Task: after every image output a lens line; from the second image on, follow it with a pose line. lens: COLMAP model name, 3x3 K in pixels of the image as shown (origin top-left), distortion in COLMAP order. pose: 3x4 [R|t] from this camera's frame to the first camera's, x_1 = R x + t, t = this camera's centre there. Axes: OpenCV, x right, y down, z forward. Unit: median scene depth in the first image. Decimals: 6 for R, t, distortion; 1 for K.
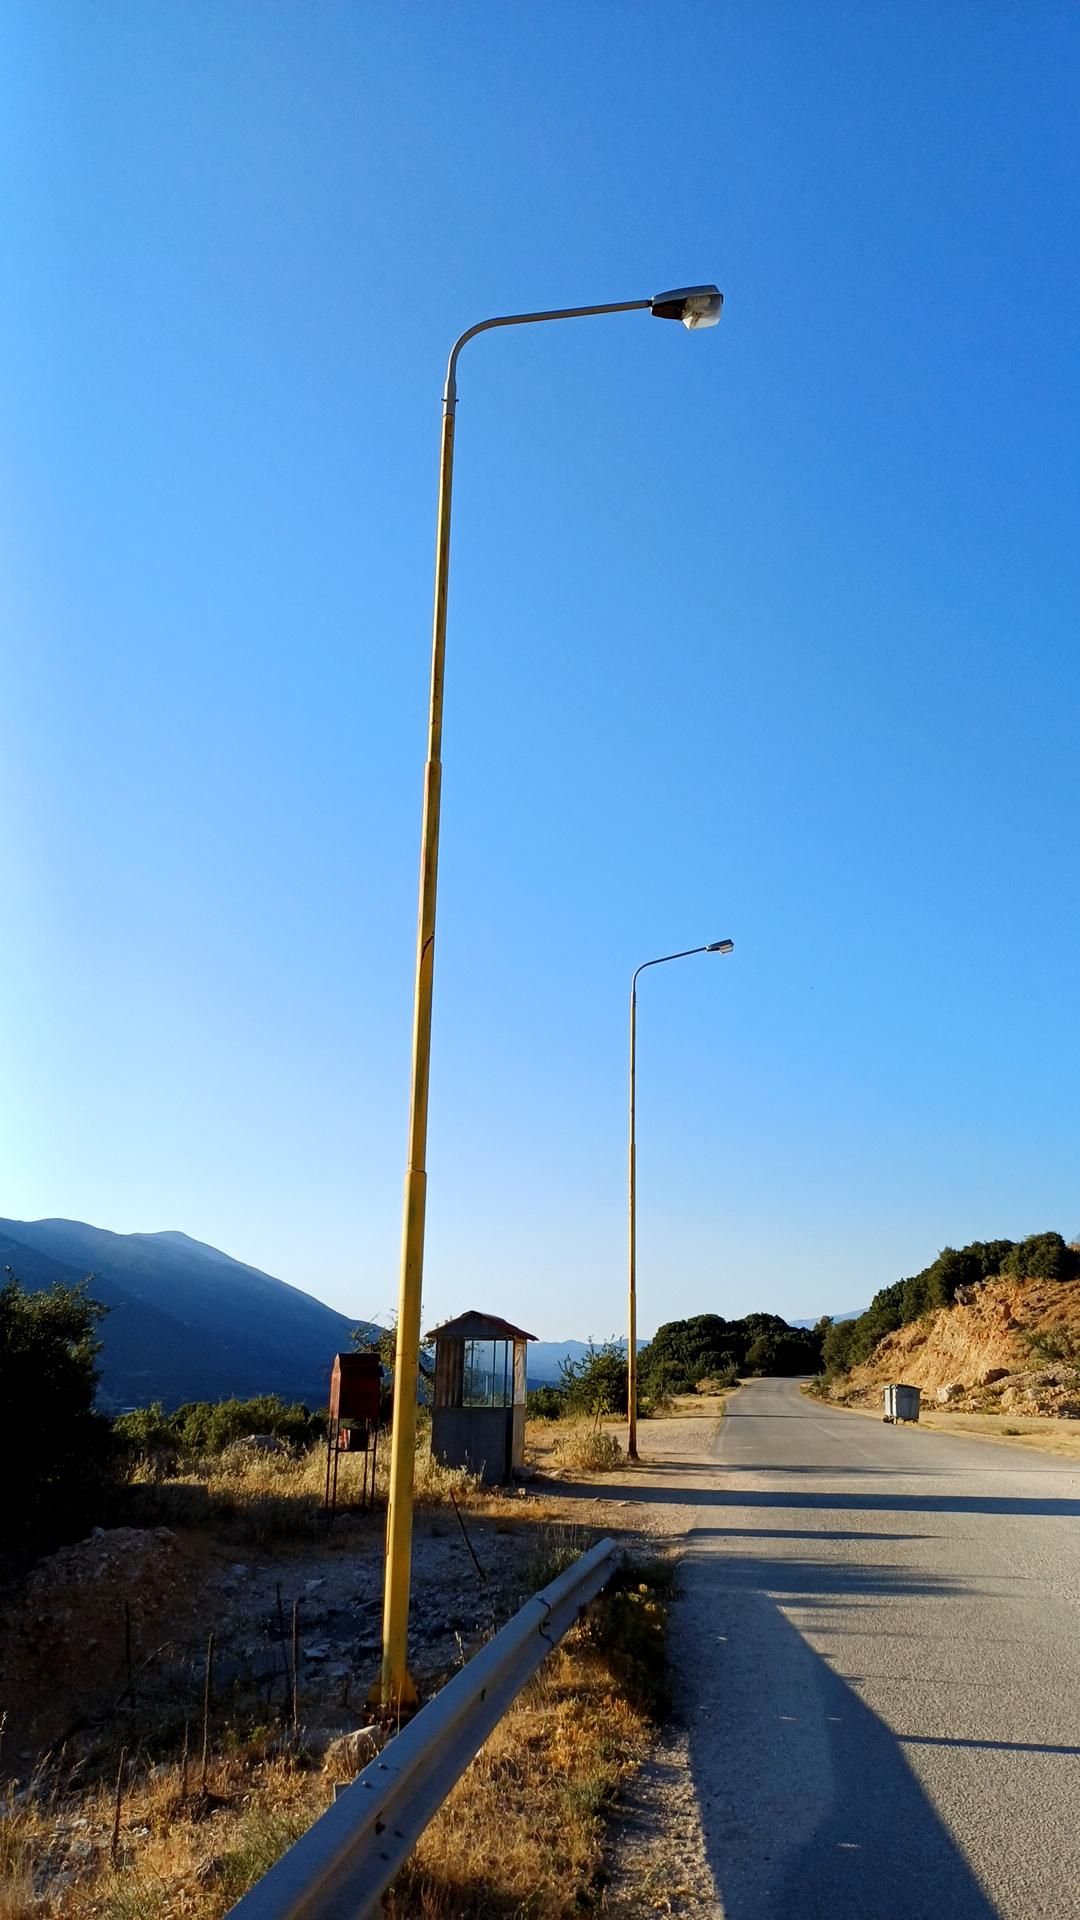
lens RADIAL K [[1401.7, 0, 542.0], [0, 1401.7, 914.1], [0, 0, 1]] dist [0.118488, -0.206752]
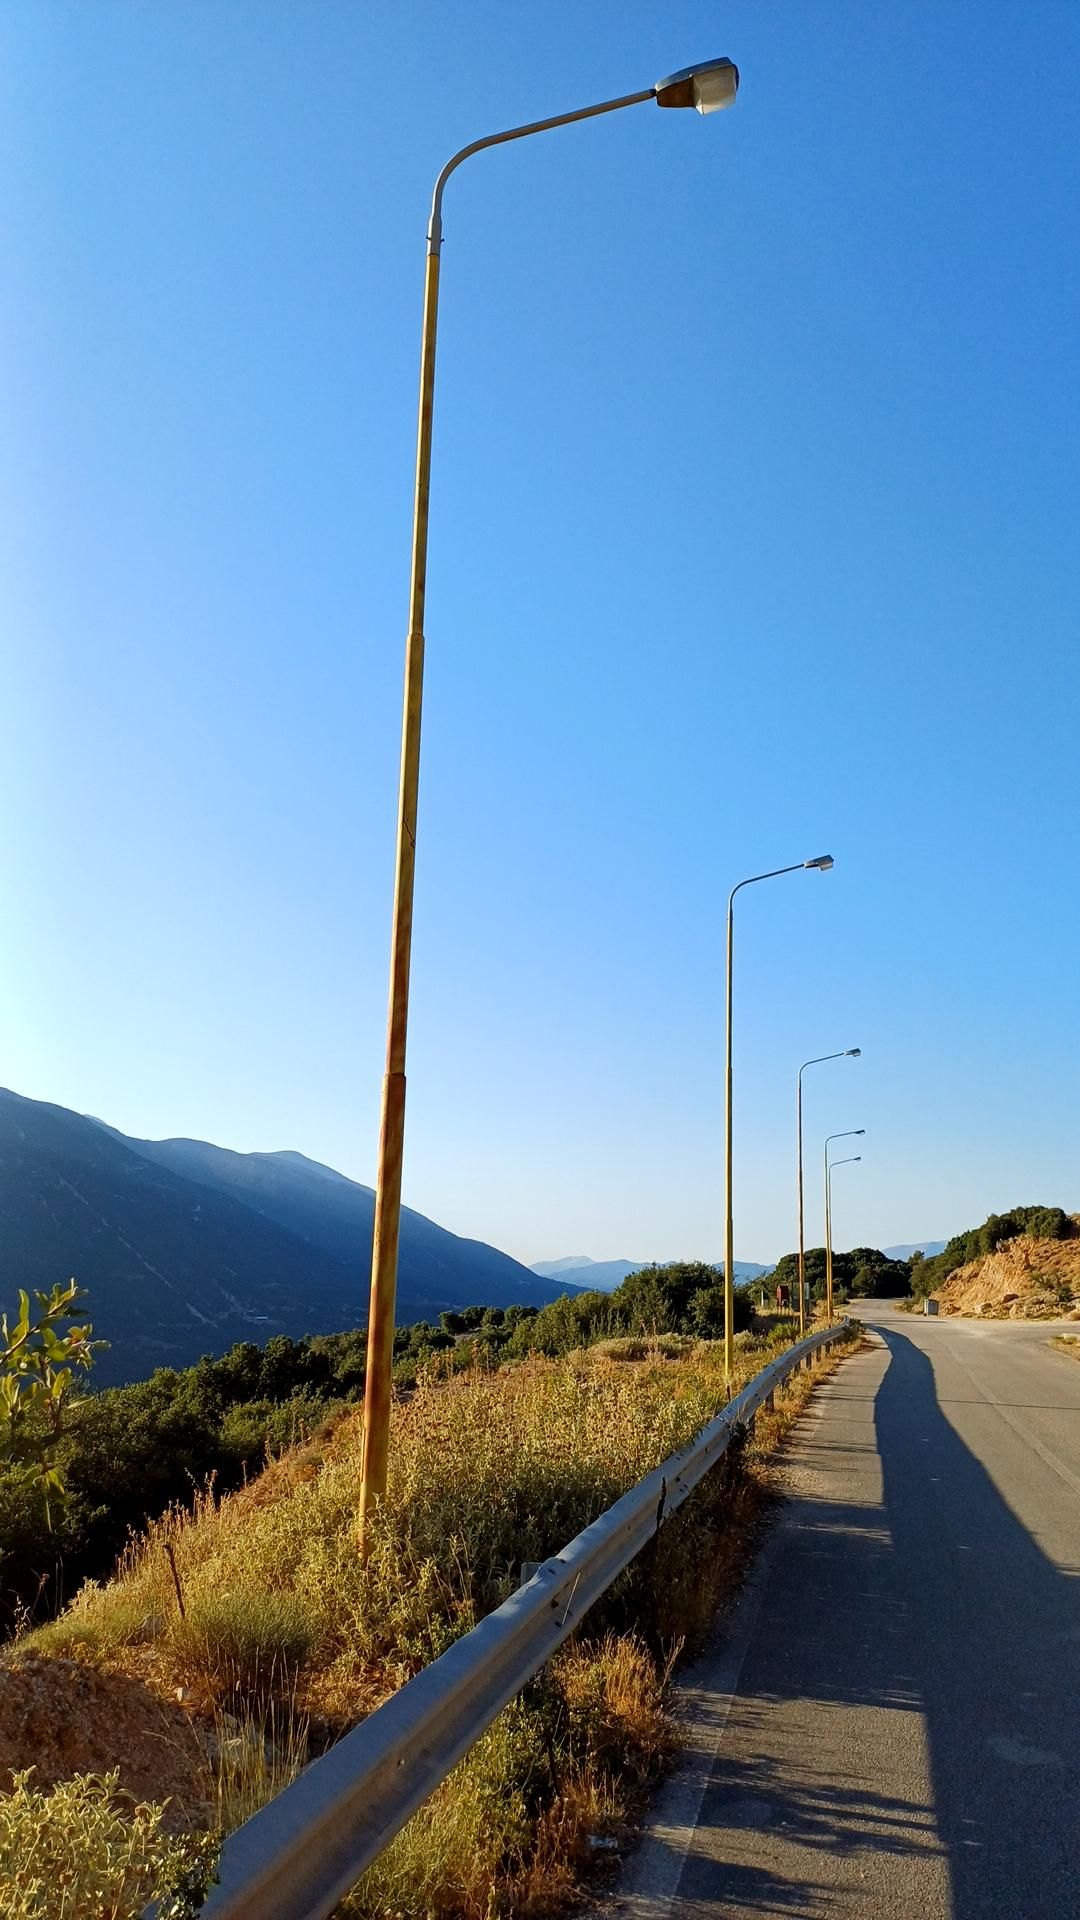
lens RADIAL K [[1405.5, 0, 557.0], [0, 1405.5, 898.7], [0, 0, 1]] dist [0.124491, -0.208682]
pose [[0.998216, -0.000490, -0.059697, -0.083556], [0.003046, 0.999082, 0.042724, -0.163791], [0.059621, -0.042830, 0.997302, -0.514131]]
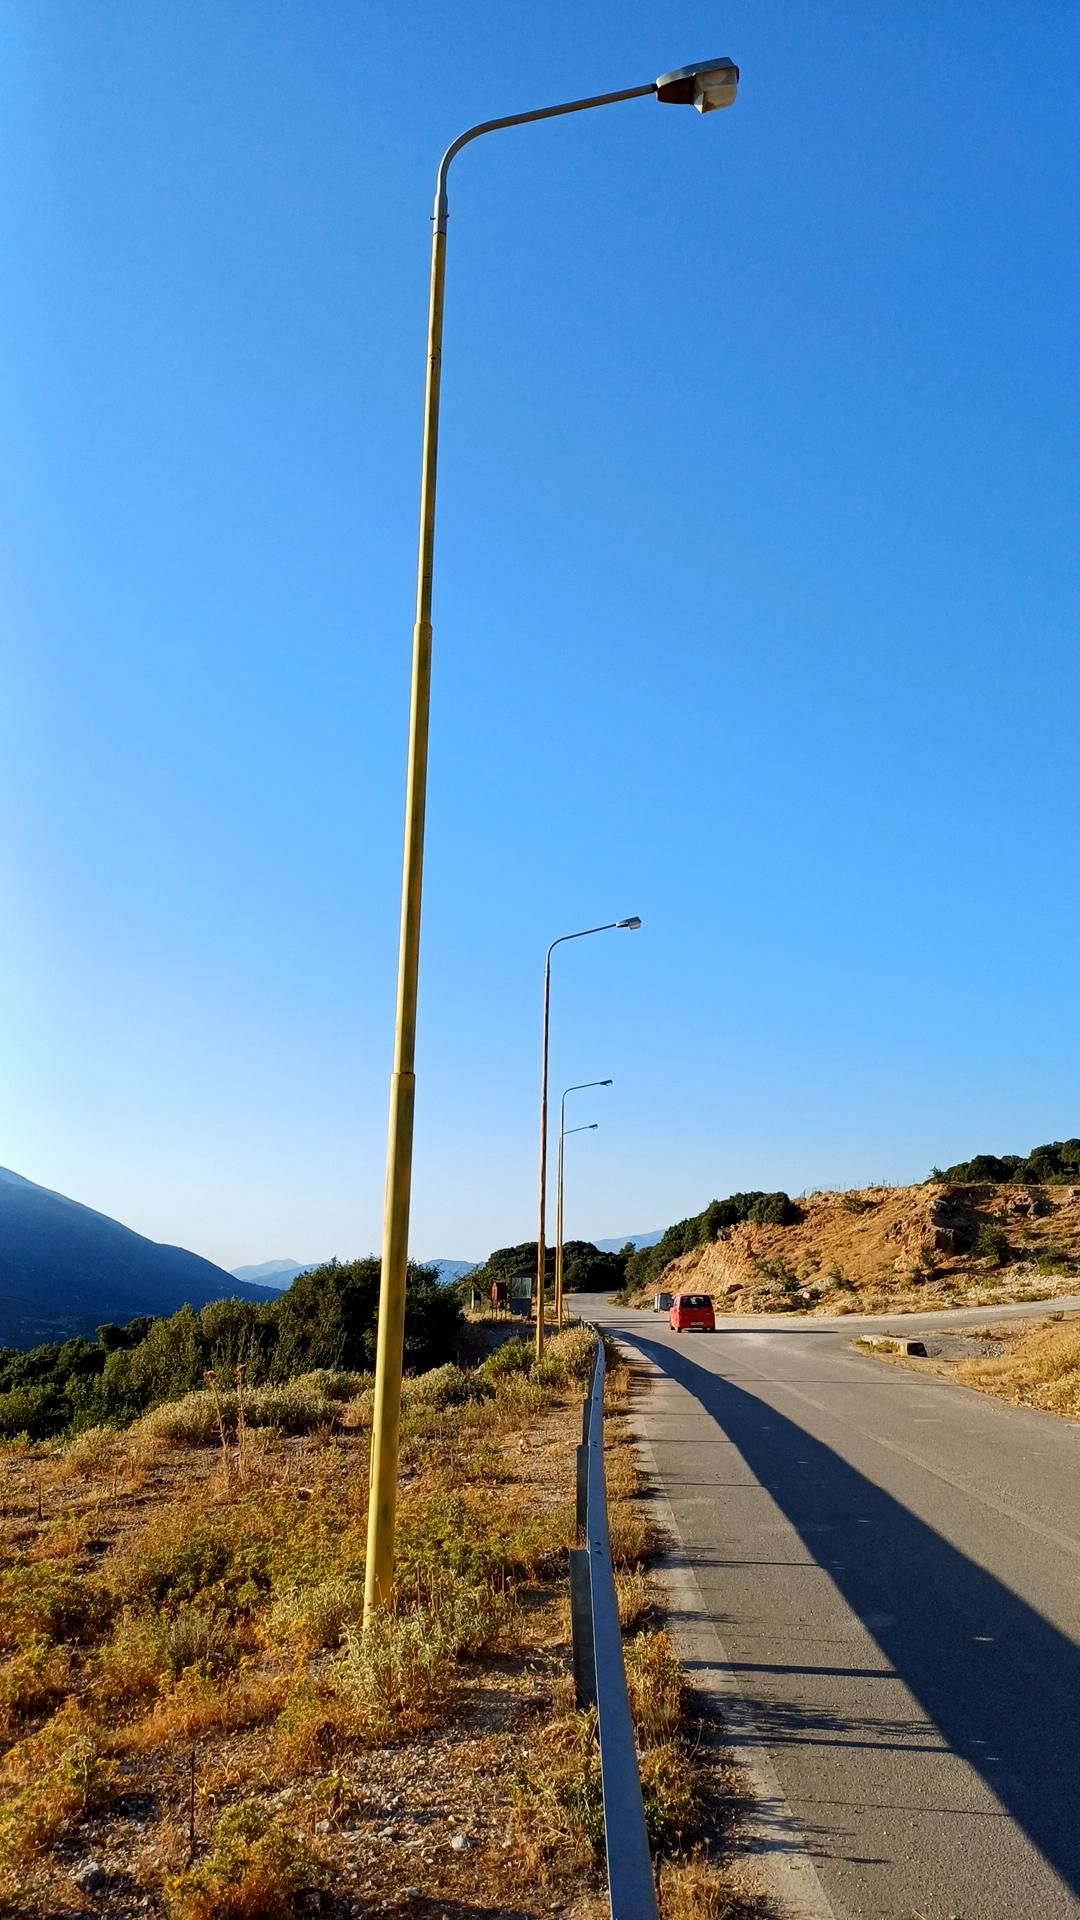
lens RADIAL K [[1405.5, 0, 557.0], [0, 1405.5, 898.7], [0, 0, 1]] dist [0.124491, -0.208682]
pose [[0.990217, 0.030336, 0.136200, -0.072517], [-0.036095, 0.998547, 0.040008, -0.117629], [-0.134789, -0.044533, 0.989873, -0.368247]]
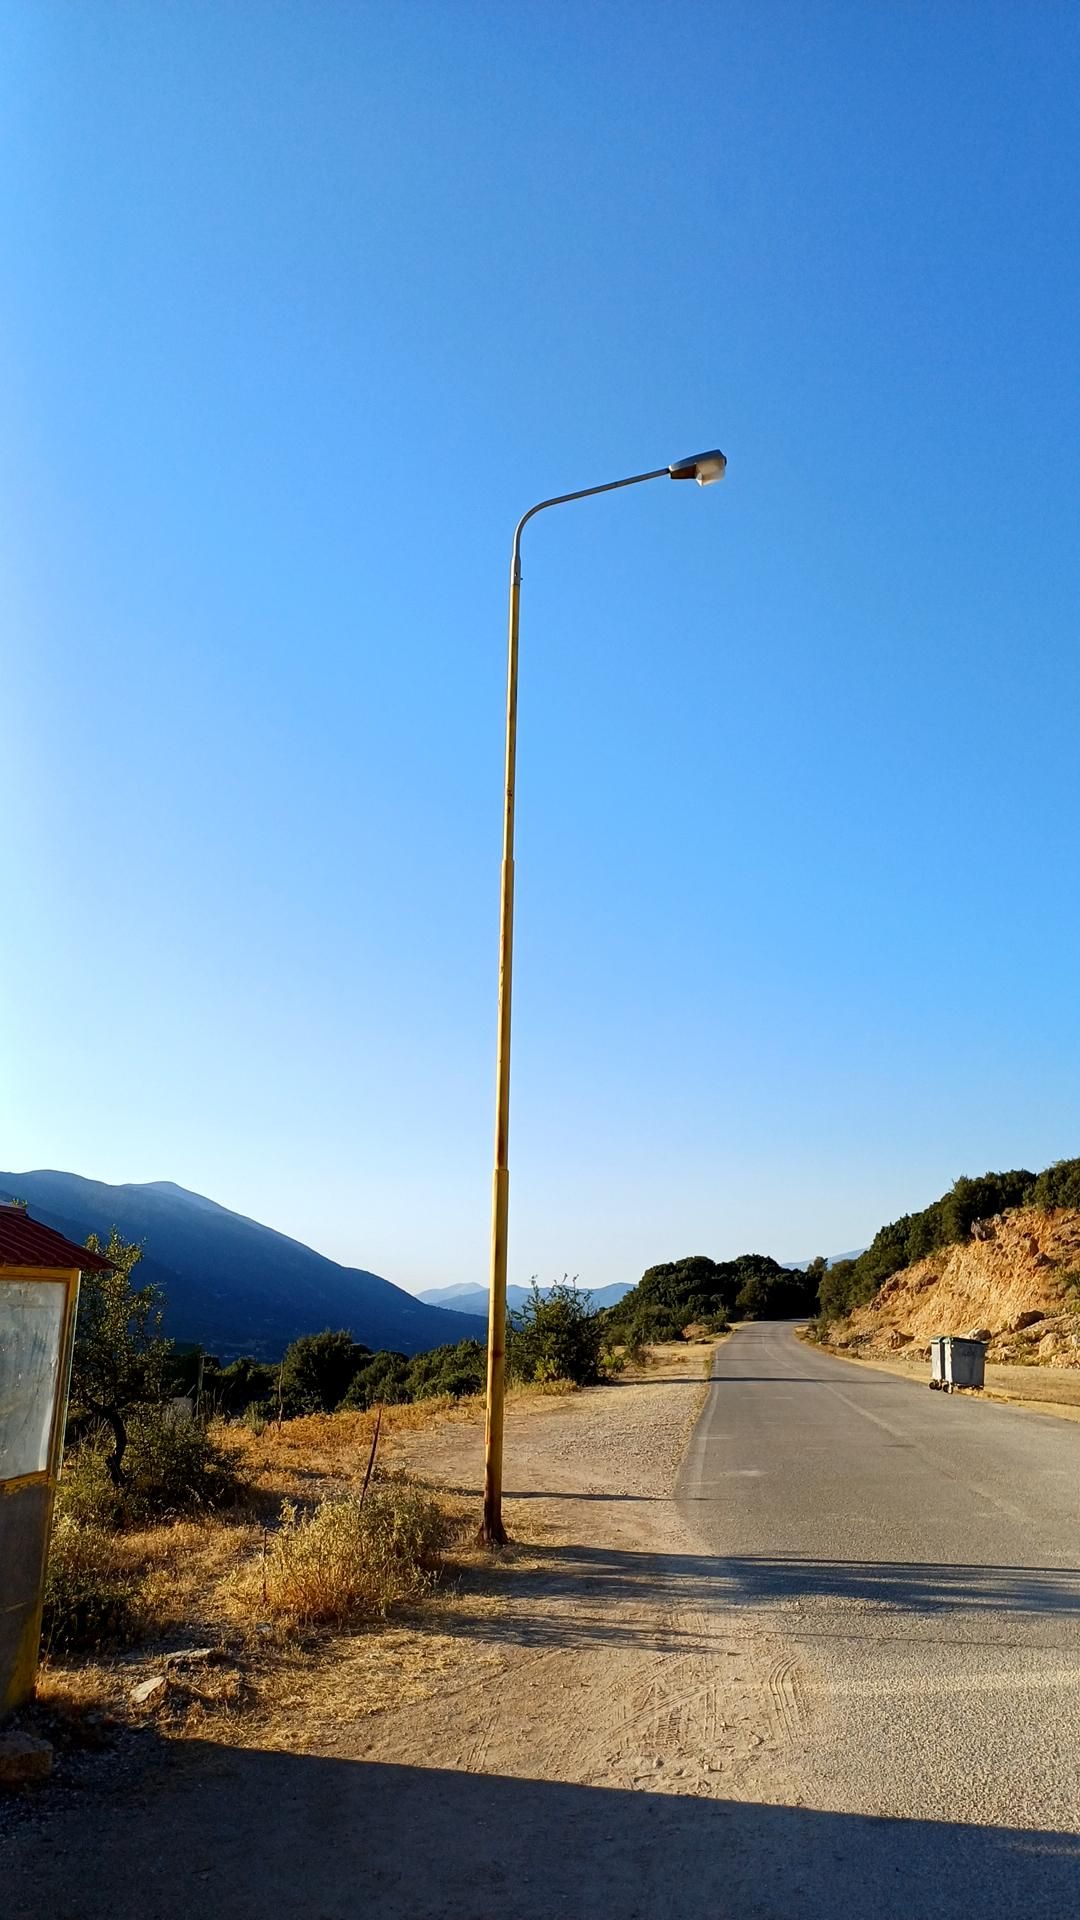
lens RADIAL K [[1401.7, 0, 542.0], [0, 1401.7, 914.1], [0, 0, 1]] dist [0.118488, -0.206752]
pose [[0.999943, -0.007672, 0.007437, 0.015816], [0.007403, 0.999342, 0.035518, 0.036201], [-0.007705, -0.035461, 0.999341, 0.117157]]
